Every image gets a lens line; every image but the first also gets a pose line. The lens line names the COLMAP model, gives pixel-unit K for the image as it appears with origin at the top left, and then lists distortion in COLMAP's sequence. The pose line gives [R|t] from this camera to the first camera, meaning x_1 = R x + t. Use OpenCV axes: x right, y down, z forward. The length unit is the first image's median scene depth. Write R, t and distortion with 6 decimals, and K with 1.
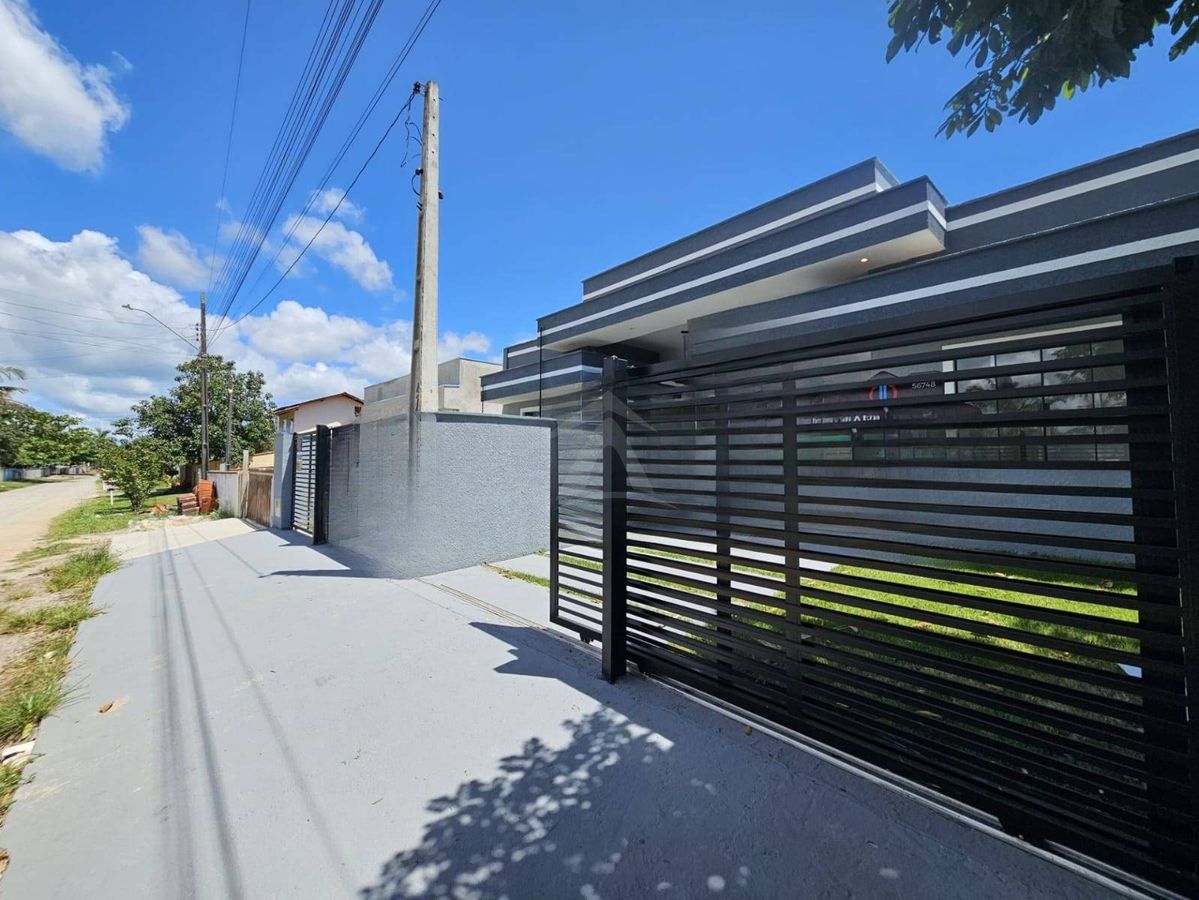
lens RADIAL K [[492.3, 0, 594.8], [0, 492.3, 438.8], [0, 0, 1]] dist [-0.000555, -0.000293]
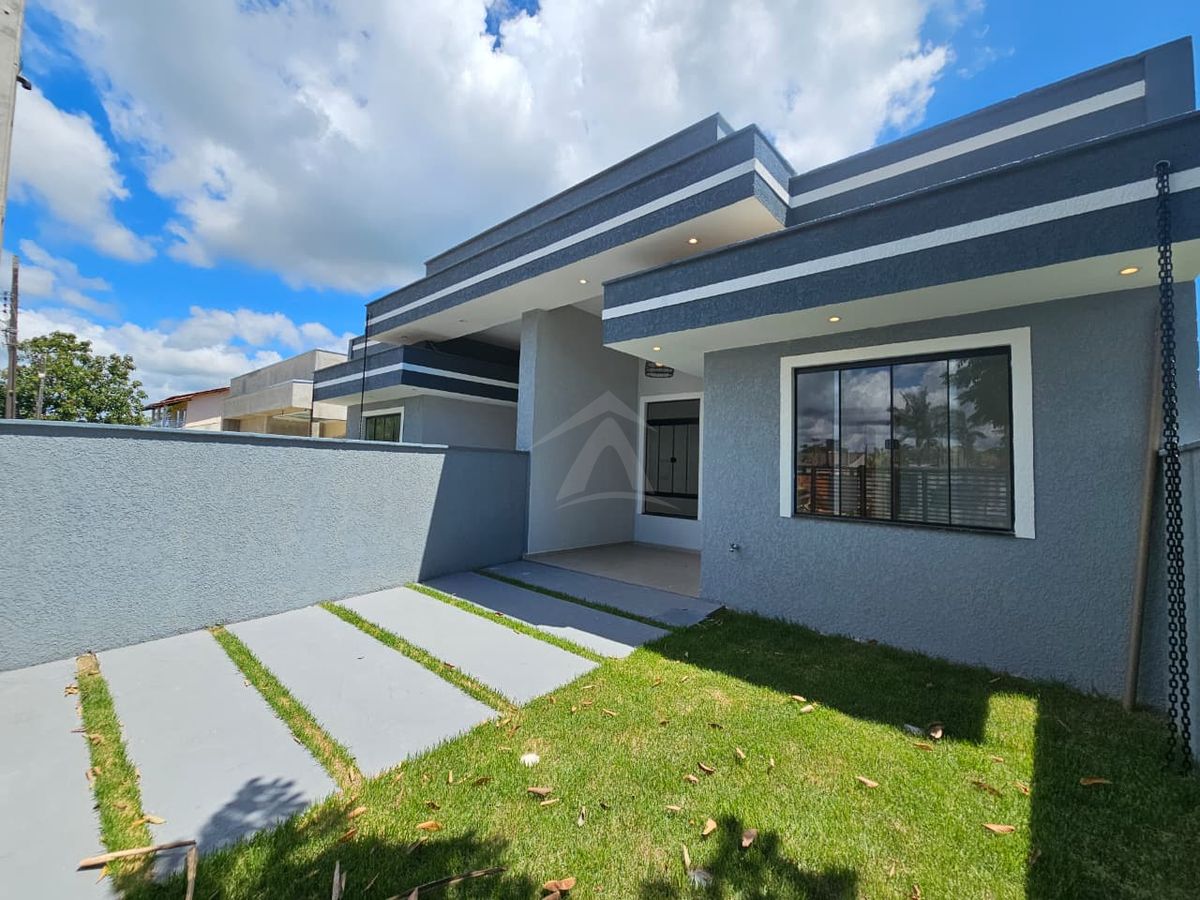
lens RADIAL K [[492.7, 0, 595.3], [0, 492.7, 438.8], [0, 0, 1]] dist [-0.000555, -0.000293]
pose [[0.994461, 0.035835, 0.098809, 0.199554], [-0.034949, 0.999332, -0.010678, -0.025254], [-0.099125, 0.007166, 0.995049, 0.153092]]
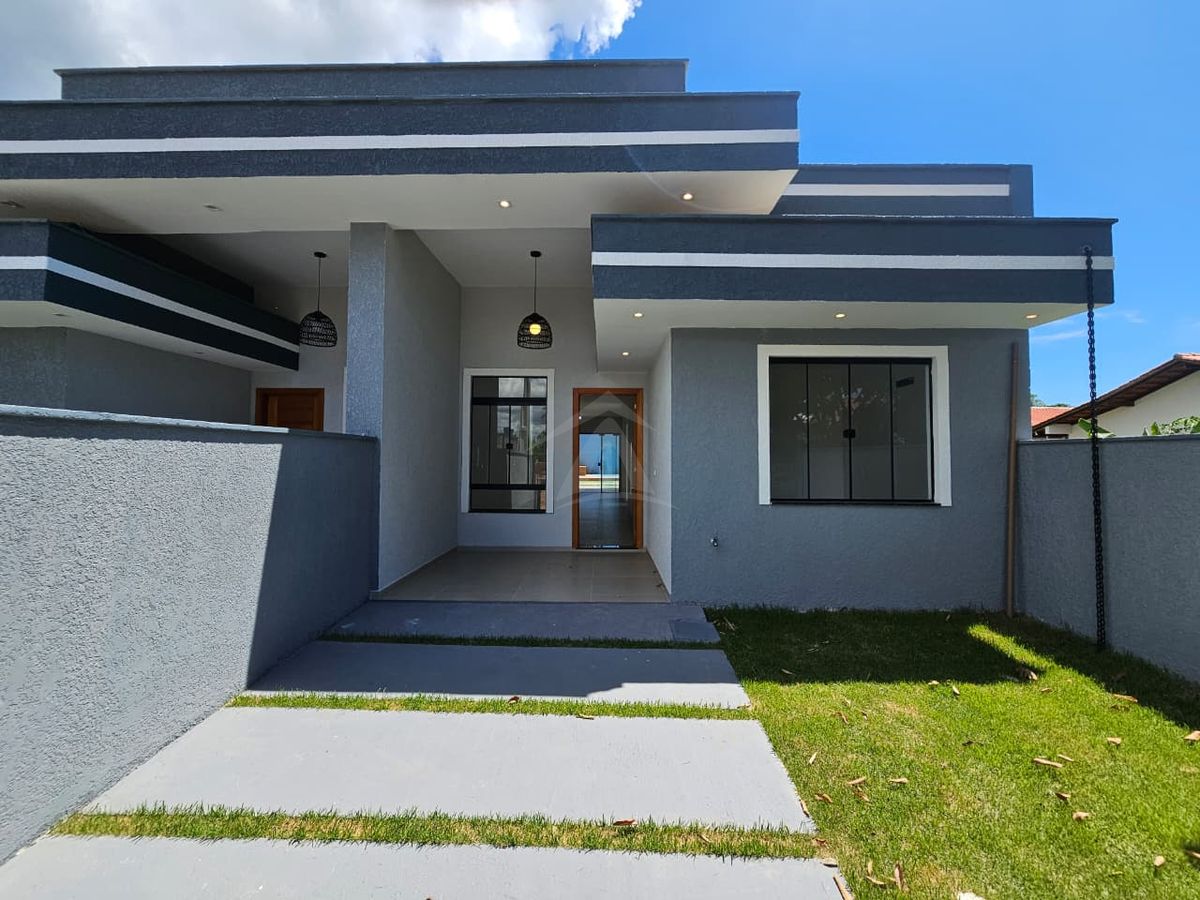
lens RADIAL K [[492.7, 0, 595.3], [0, 492.7, 438.8], [0, 0, 1]] dist [-0.000555, -0.000293]
pose [[0.688309, 0.028387, 0.724862, -0.004838], [-0.041403, 0.999142, 0.000187, -0.019391], [-0.724235, -0.030140, 0.688894, 0.373279]]
